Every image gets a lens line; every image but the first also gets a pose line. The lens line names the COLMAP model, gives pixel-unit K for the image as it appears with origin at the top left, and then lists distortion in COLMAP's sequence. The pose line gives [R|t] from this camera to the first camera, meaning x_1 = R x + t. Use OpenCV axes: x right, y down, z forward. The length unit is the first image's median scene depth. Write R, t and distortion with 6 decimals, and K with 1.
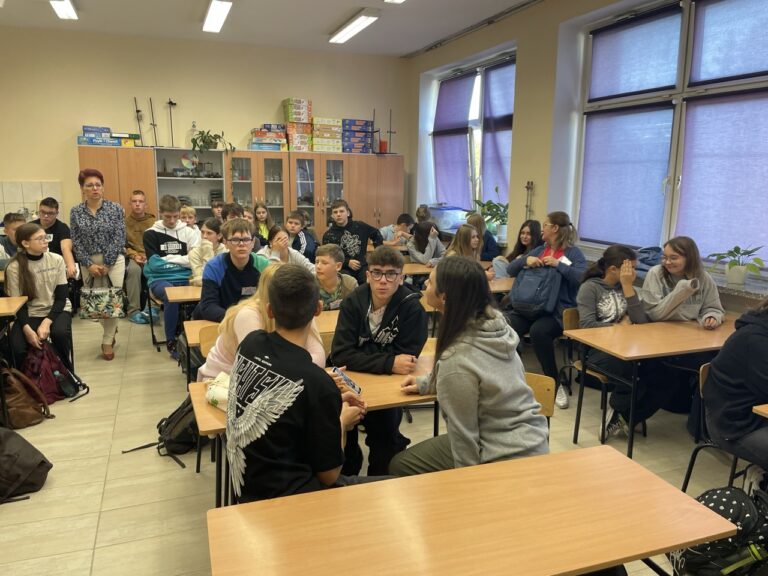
lens RADIAL K [[593.1, 0, 384.0], [0, 593.1, 288.0], [0, 0, 1]] dist [0.076091, -0.120638]
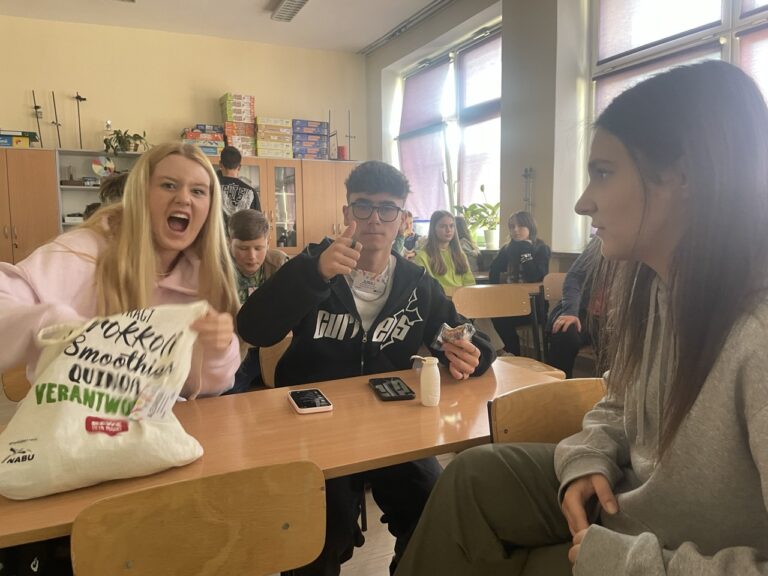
lens RADIAL K [[594.4, 0, 381.2], [0, 594.4, 291.1], [0, 0, 1]] dist [0.086682, -0.126551]
pose [[0.997130, -0.031694, 0.068760, -0.010881], [0.037426, 0.995785, -0.083735, 0.037873], [-0.065816, 0.086069, 0.994113, 0.185268]]
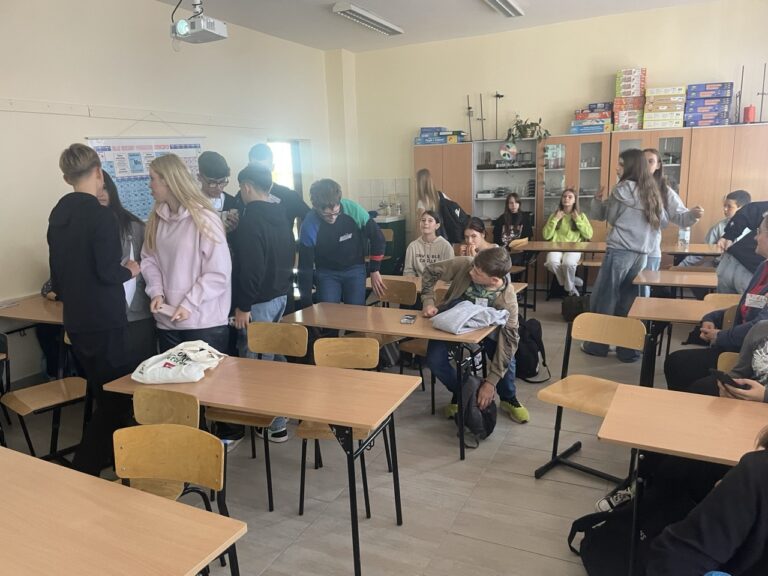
lens RADIAL K [[593.1, 0, 384.0], [0, 593.1, 288.0], [0, 0, 1]] dist [0.076091, -0.120638]
pose [[0.681532, 0.103399, -0.724446, 0.289237], [-0.086797, 0.994401, 0.060274, -0.028894], [0.726622, 0.021801, 0.686691, 0.173158]]
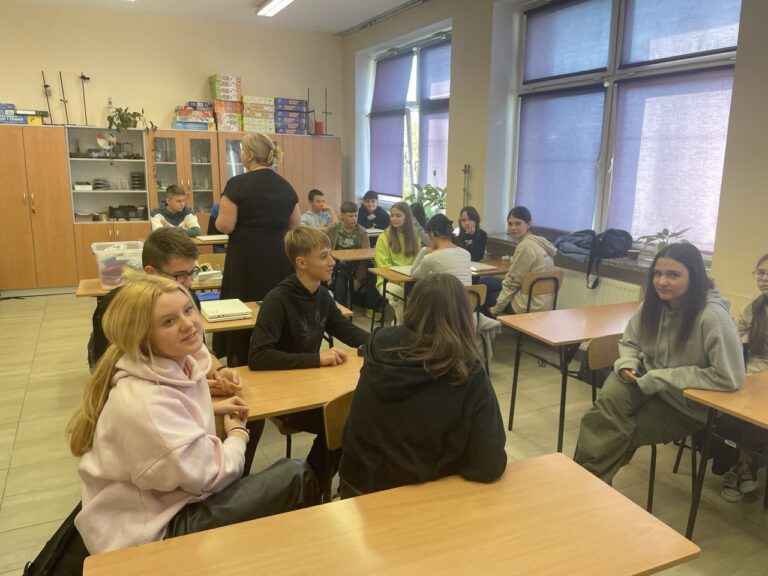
lens RADIAL K [[593.6, 0, 398.1], [0, 593.6, 286.4], [0, 0, 1]] dist [0.079525, -0.122355]
pose [[0.993277, -0.019707, 0.114073, 0.012305], [0.017151, 0.999580, 0.023344, -0.001934], [-0.114485, -0.021231, 0.993198, 0.024802]]
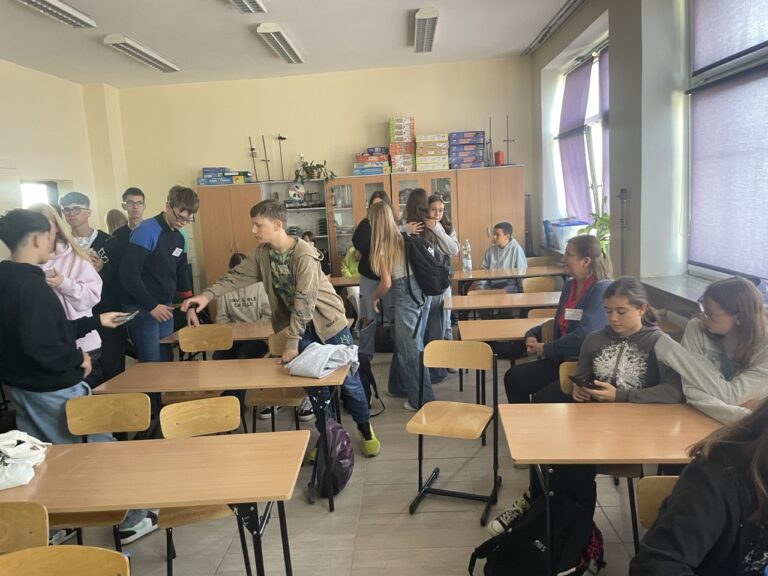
lens RADIAL K [[590.0, 0, 378.7], [0, 590.0, 276.8], [0, 0, 1]] dist [0.103958, -0.170429]
pose [[0.912017, -0.014970, -0.409880, 0.221609], [-0.002404, 0.999121, -0.041840, -0.027199], [0.410146, 0.039144, 0.911179, 0.147203]]
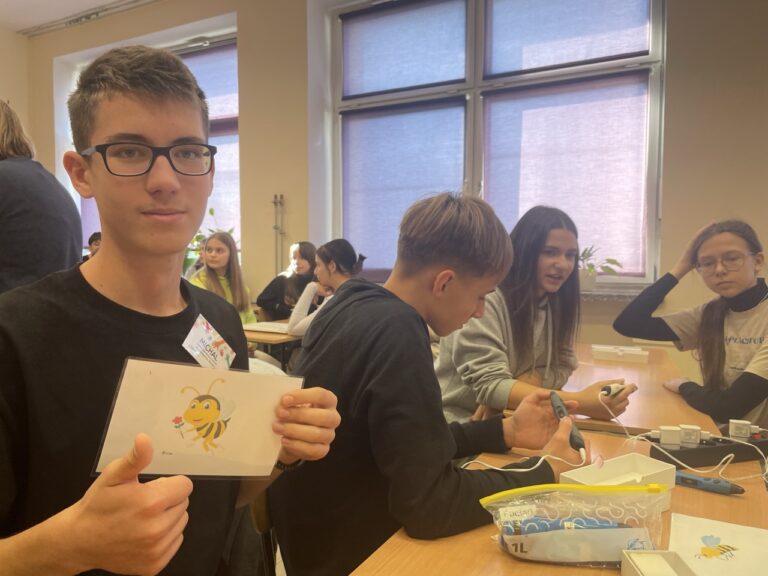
lens RADIAL K [[594.4, 0, 381.2], [0, 594.4, 291.1], [0, 0, 1]] dist [0.086682, -0.126551]
pose [[0.773440, -0.046971, 0.632126, -0.114649], [0.120872, 0.989881, -0.074339, 0.012385], [-0.622238, 0.133903, 0.771291, 0.285517]]
